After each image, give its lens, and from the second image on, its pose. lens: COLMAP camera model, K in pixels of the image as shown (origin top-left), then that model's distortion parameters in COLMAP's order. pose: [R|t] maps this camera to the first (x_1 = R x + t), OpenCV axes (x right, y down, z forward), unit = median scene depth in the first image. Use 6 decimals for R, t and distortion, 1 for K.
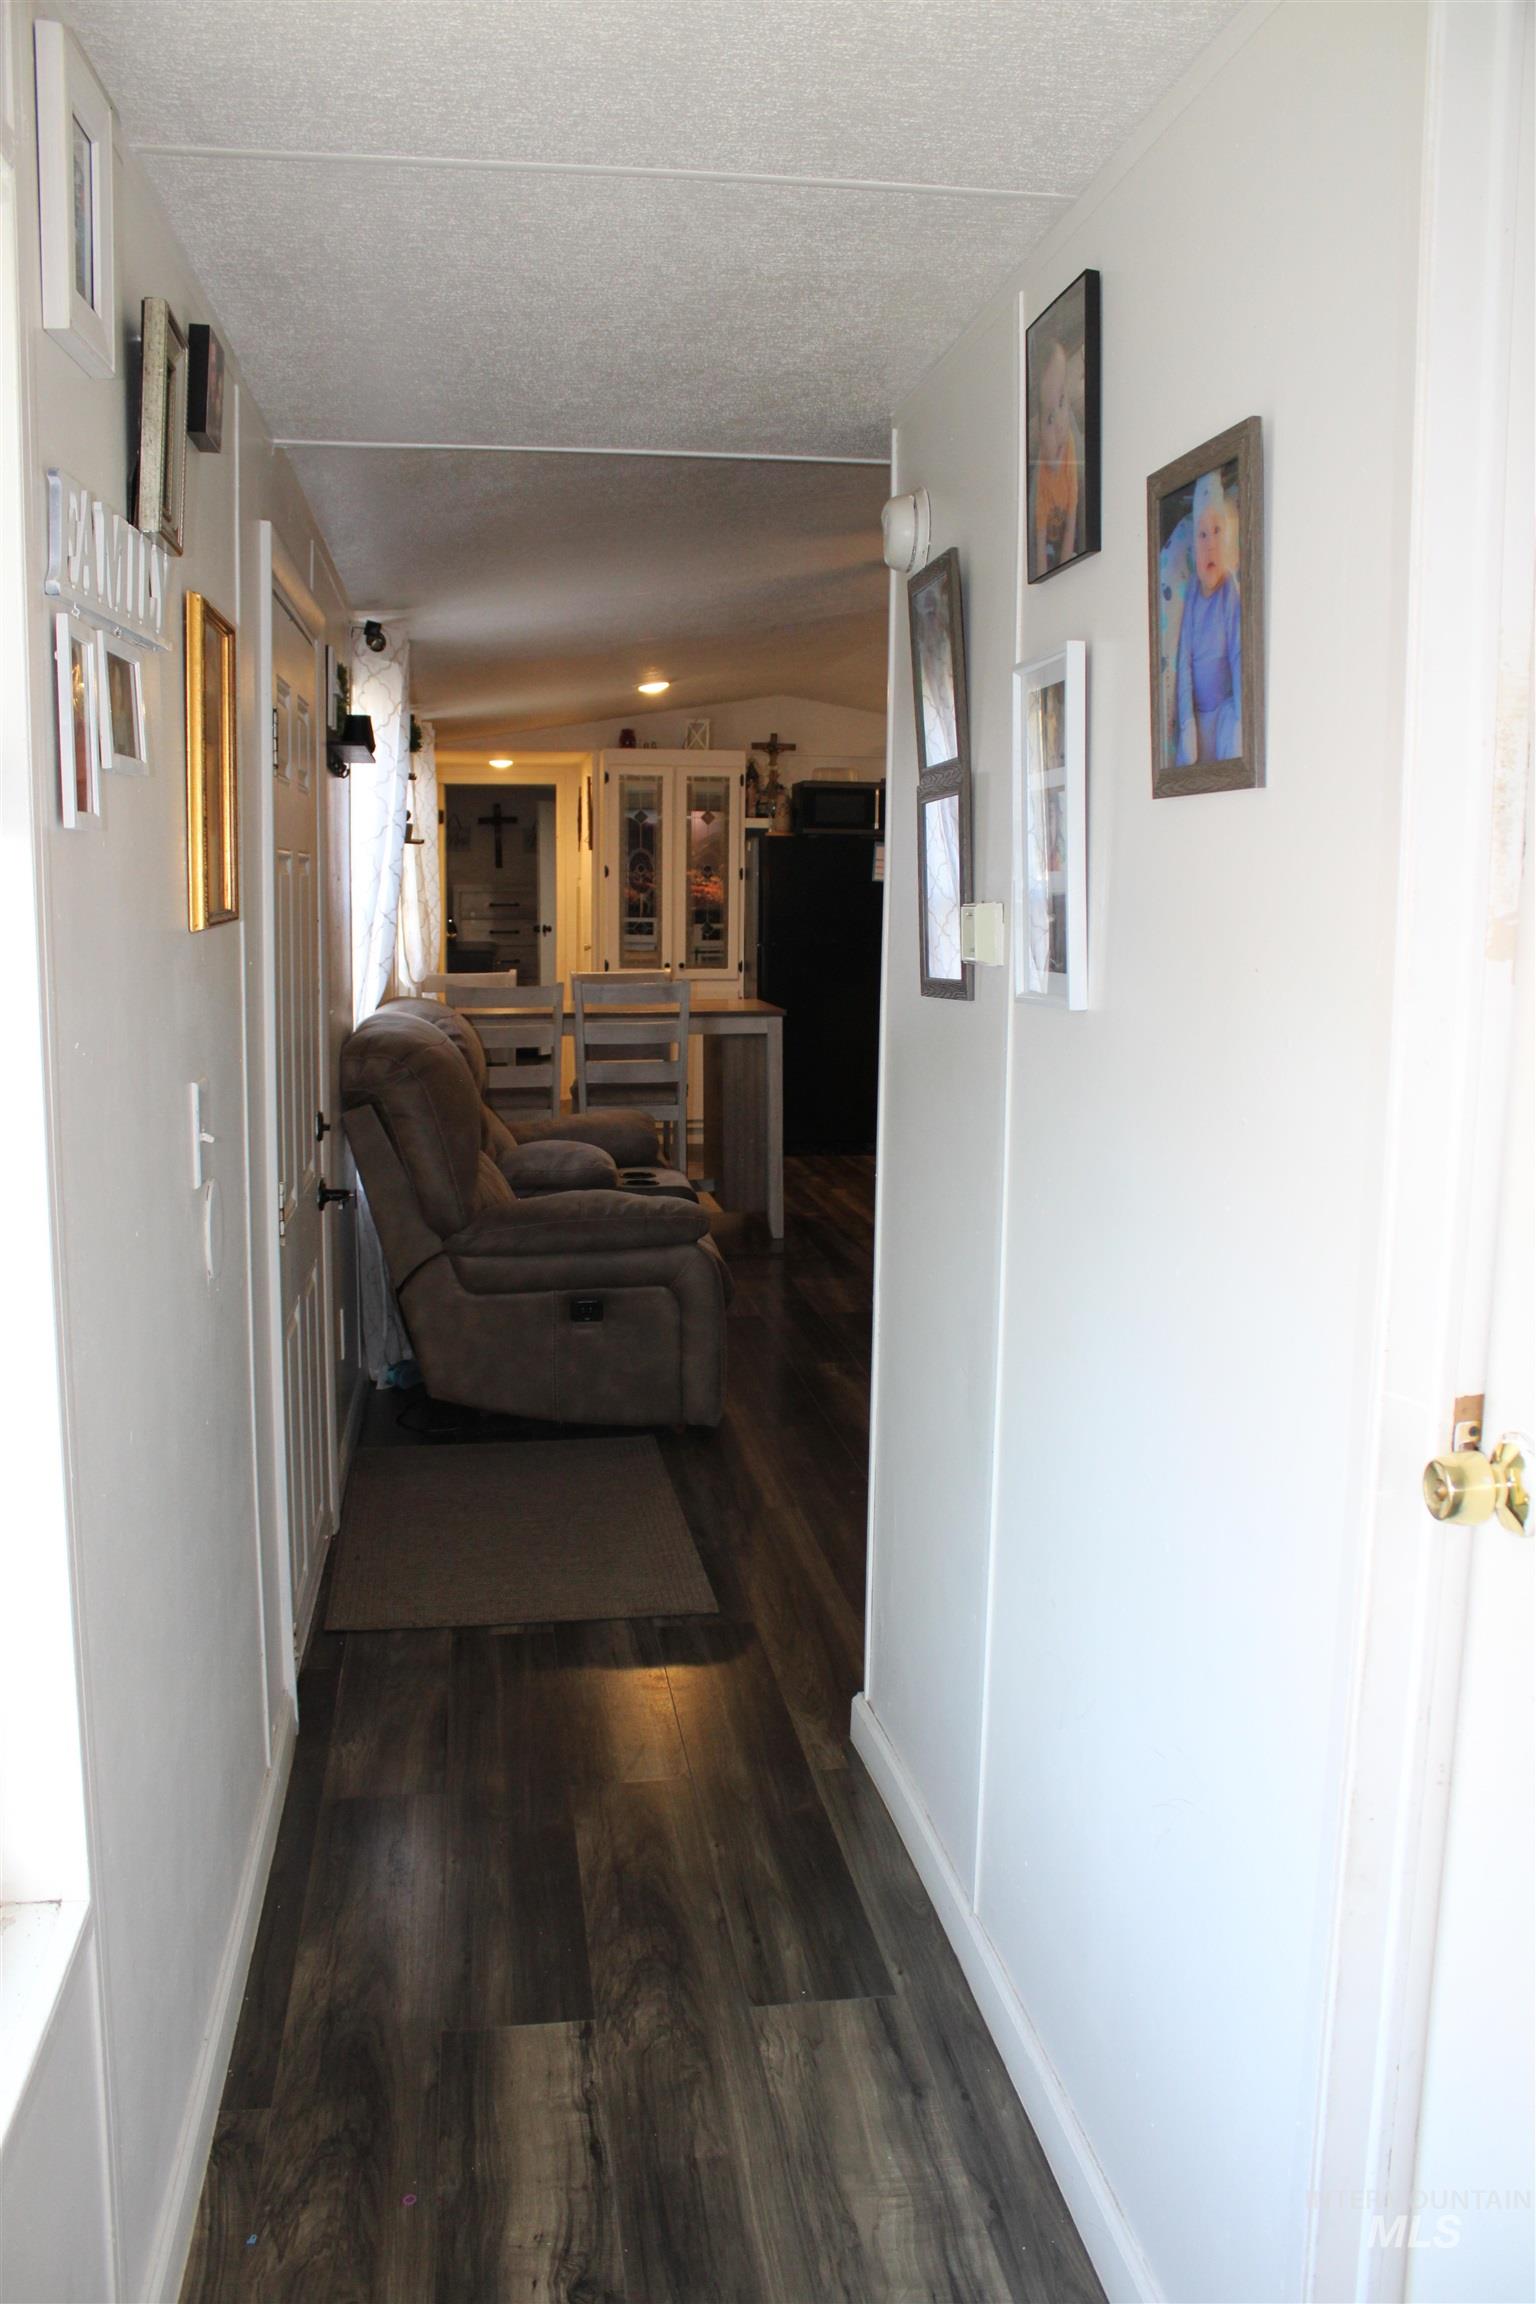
lens RADIAL K [[1922.0, 0, 768.0], [0, 1922.0, 1152.0], [0, 0, 1]] dist [-0.147499, 0.130764]
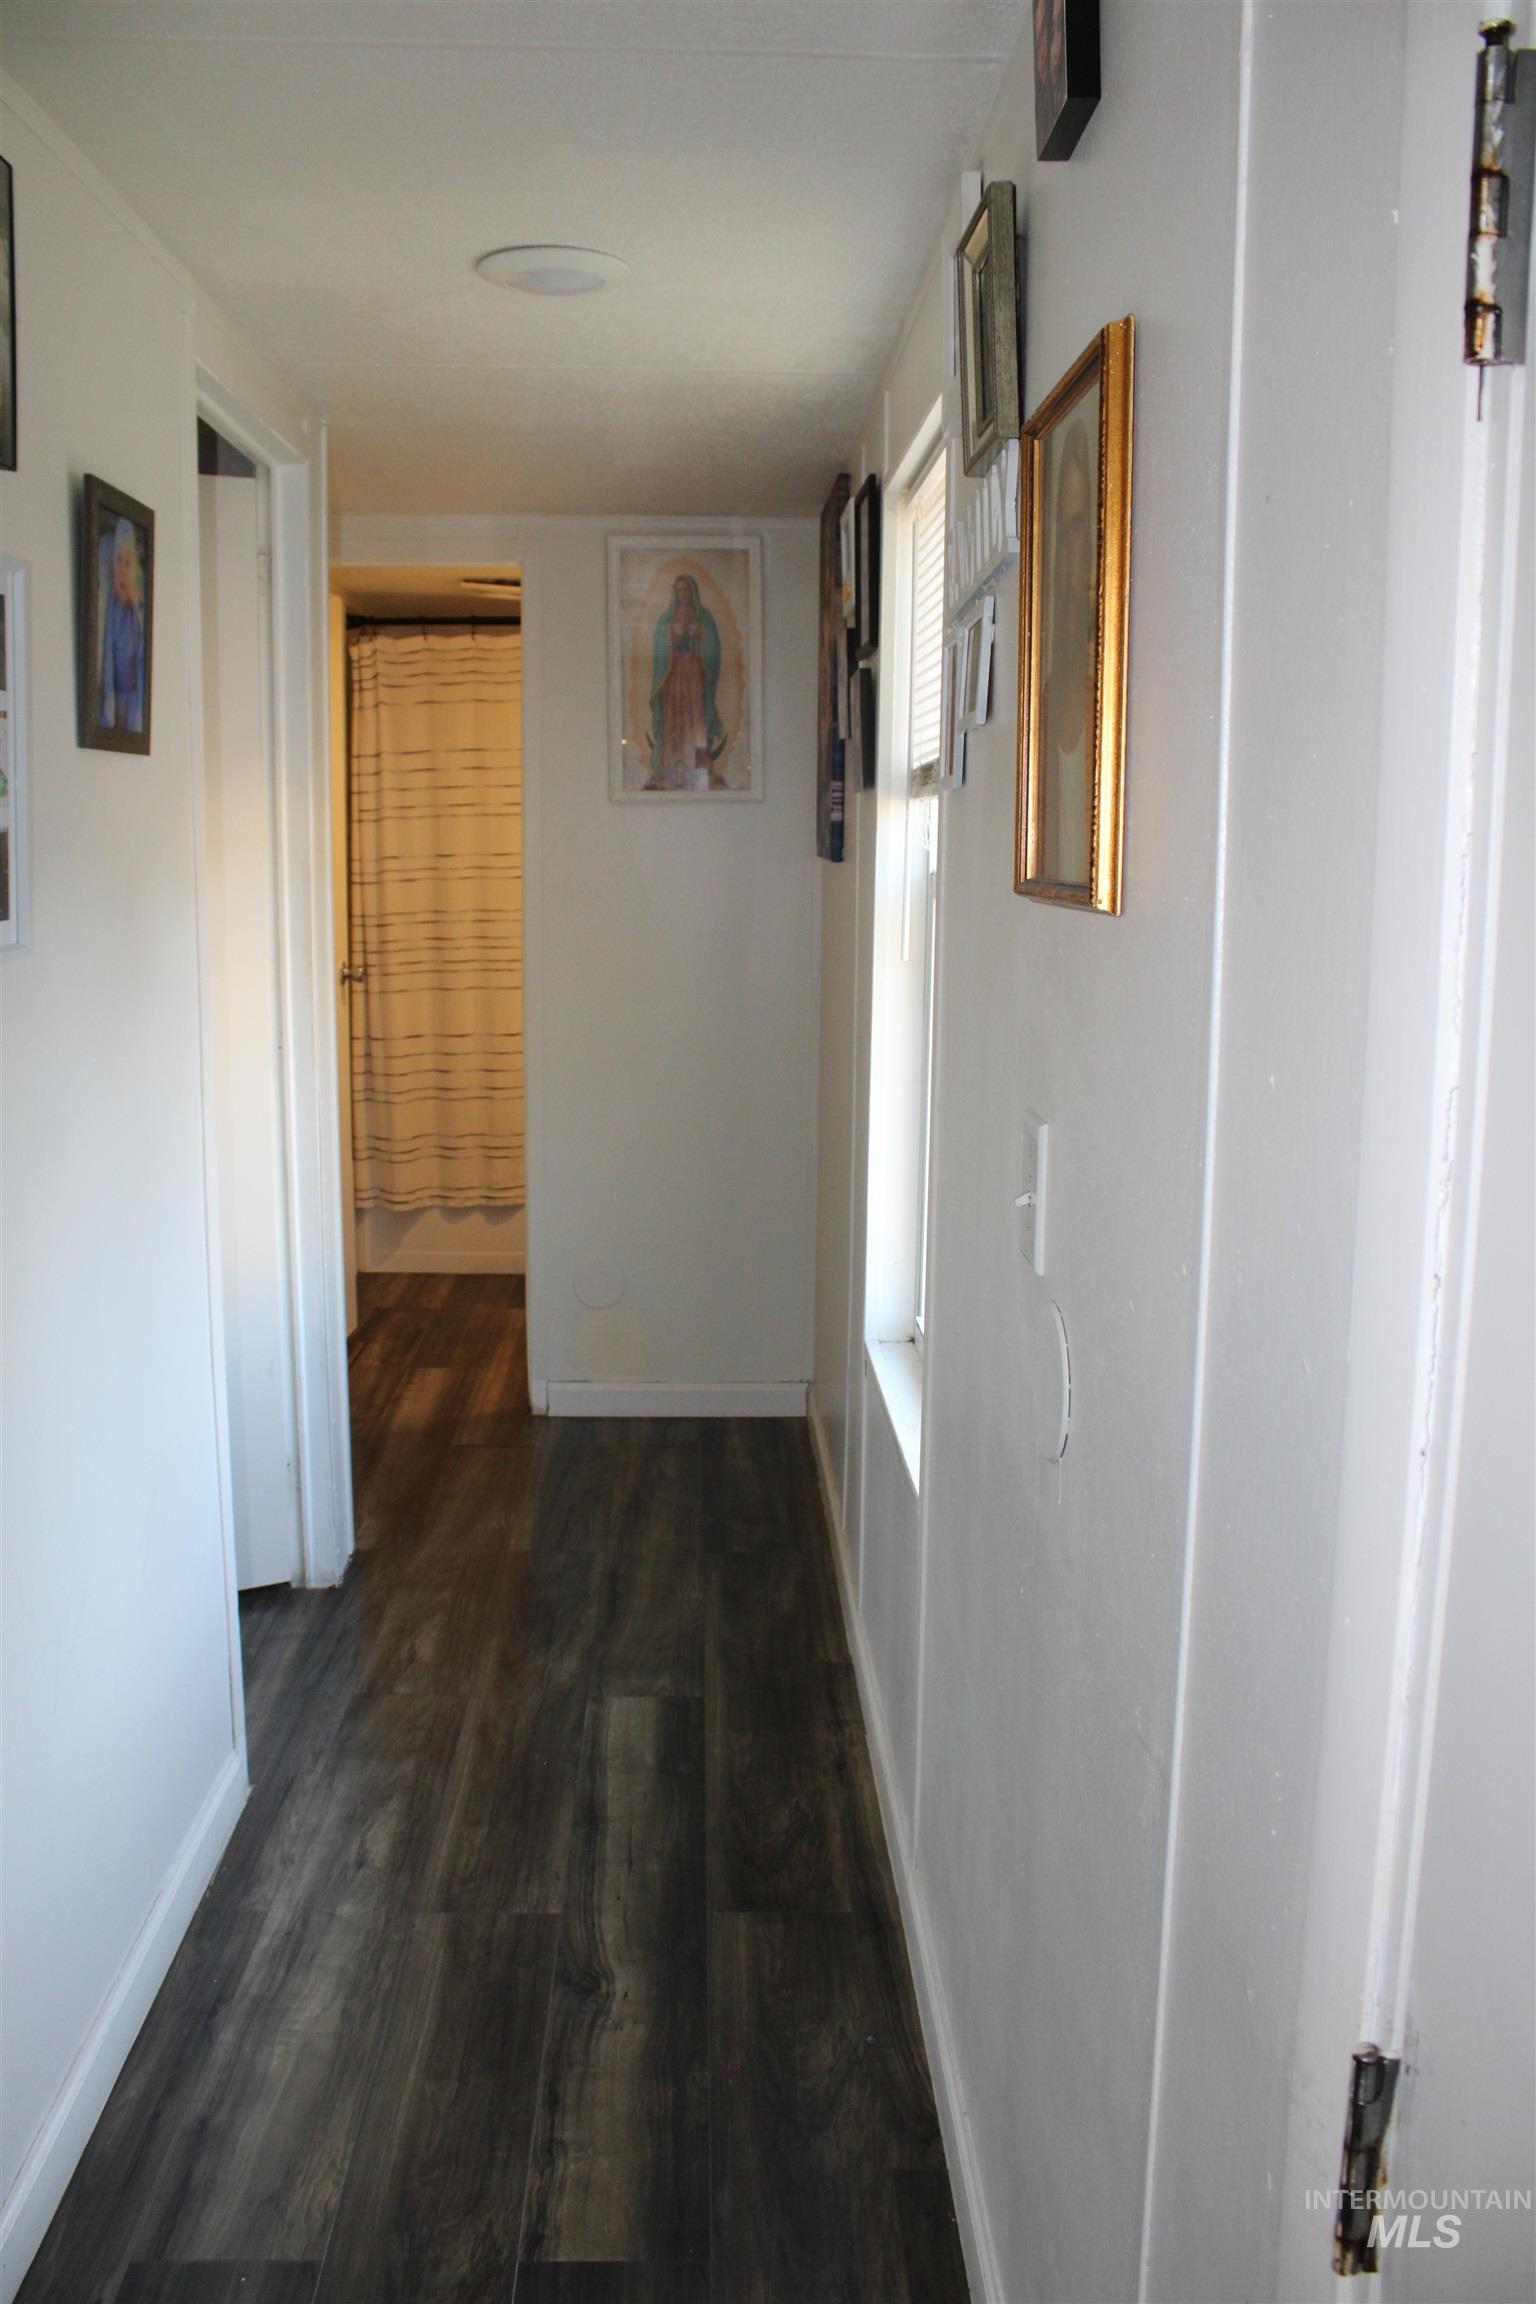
lens RADIAL K [[1922.0, 0, 768.0], [0, 1922.0, 1152.0], [0, 0, 1]] dist [-0.147499, 0.130764]
pose [[-0.993491, -0.037767, 0.107472, -0.300921], [-0.003336, 0.952682, 0.303951, -0.256941], [-0.113866, 0.301614, -0.946606, 1.812805]]
